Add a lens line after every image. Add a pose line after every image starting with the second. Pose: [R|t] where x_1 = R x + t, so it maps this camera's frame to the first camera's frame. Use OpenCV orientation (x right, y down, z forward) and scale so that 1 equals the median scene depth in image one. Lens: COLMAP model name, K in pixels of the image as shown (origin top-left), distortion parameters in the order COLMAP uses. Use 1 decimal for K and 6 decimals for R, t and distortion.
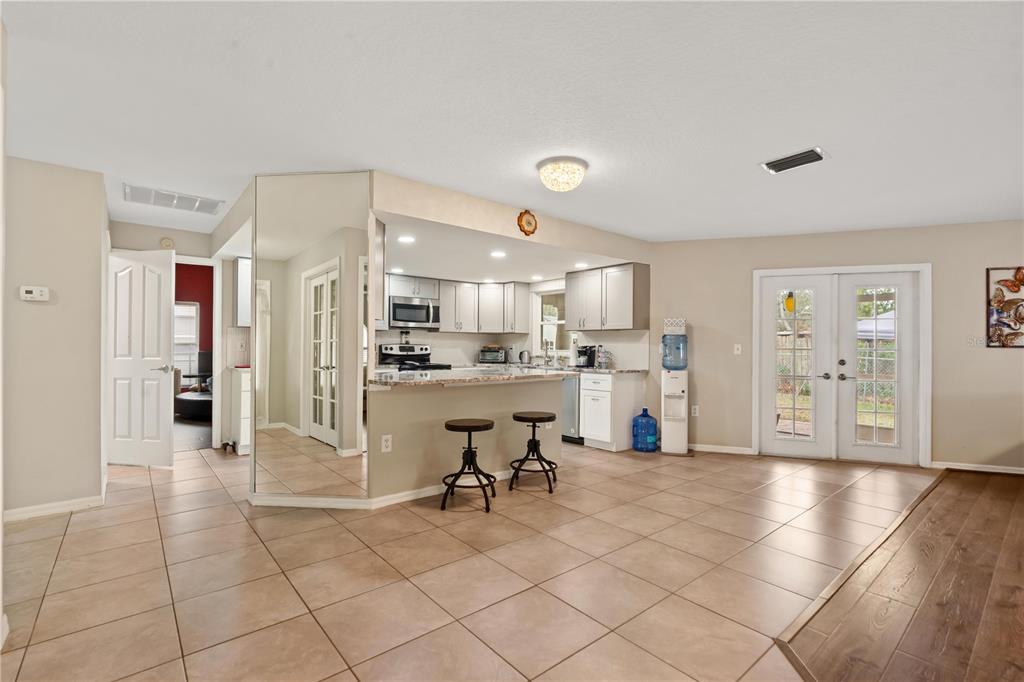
lens RADIAL K [[460.3, 0, 510.2], [0, 460.3, 346.7], [0, 0, 1]] dist [0.000938, 0.000763]
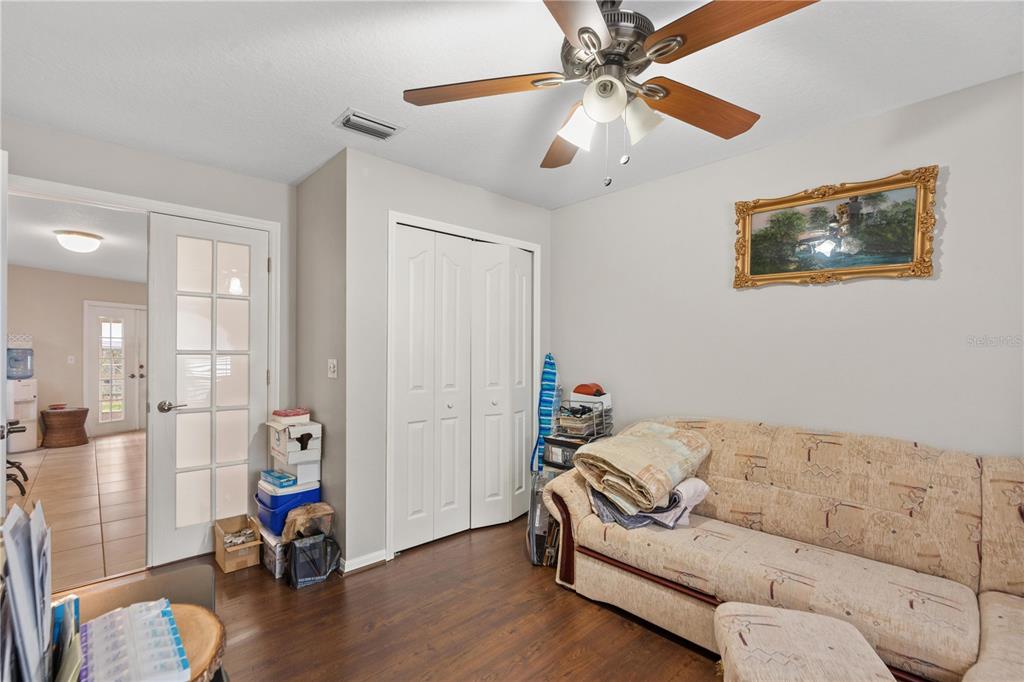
lens RADIAL K [[460.3, 0, 510.2], [0, 460.3, 346.7], [0, 0, 1]] dist [0.000938, 0.000763]
pose [[-0.053645, 0.002342, 0.998557, -0.690394], [-0.004148, 0.999988, -0.002568, -0.026248], [-0.998551, -0.004280, -0.053635, -0.128578]]
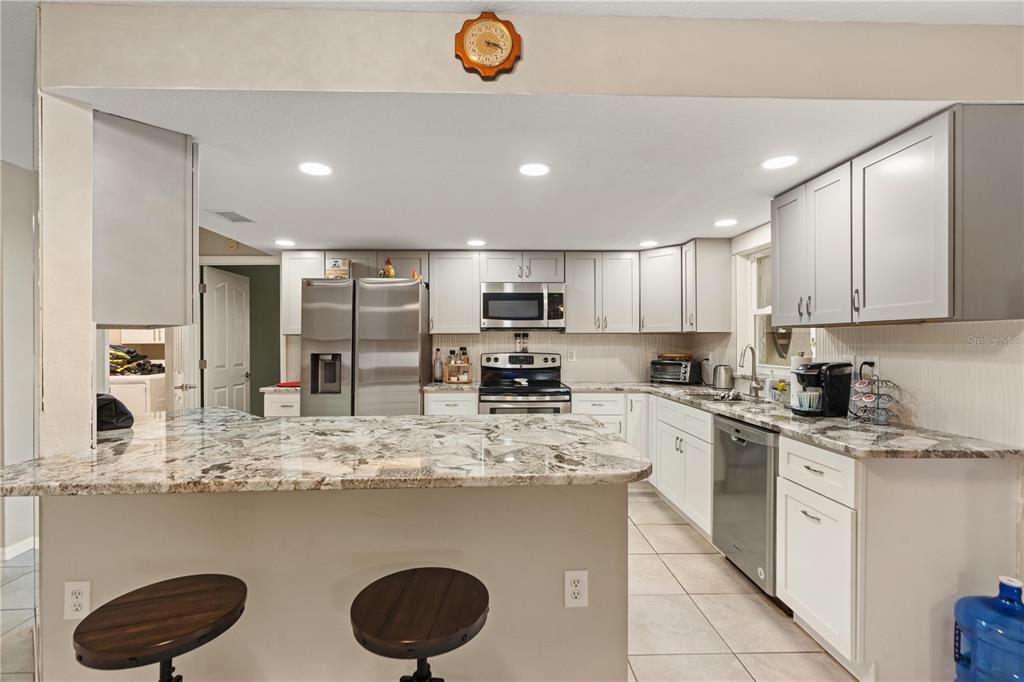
lens RADIAL K [[460.3, 0, 510.2], [0, 460.3, 346.7], [0, 0, 1]] dist [0.000938, 0.000763]
pose [[0.792426, -0.001645, -0.609966, 0.179145], [0.006935, 0.999956, 0.006312, -0.019233], [0.609929, -0.009232, 0.792402, 0.463696]]
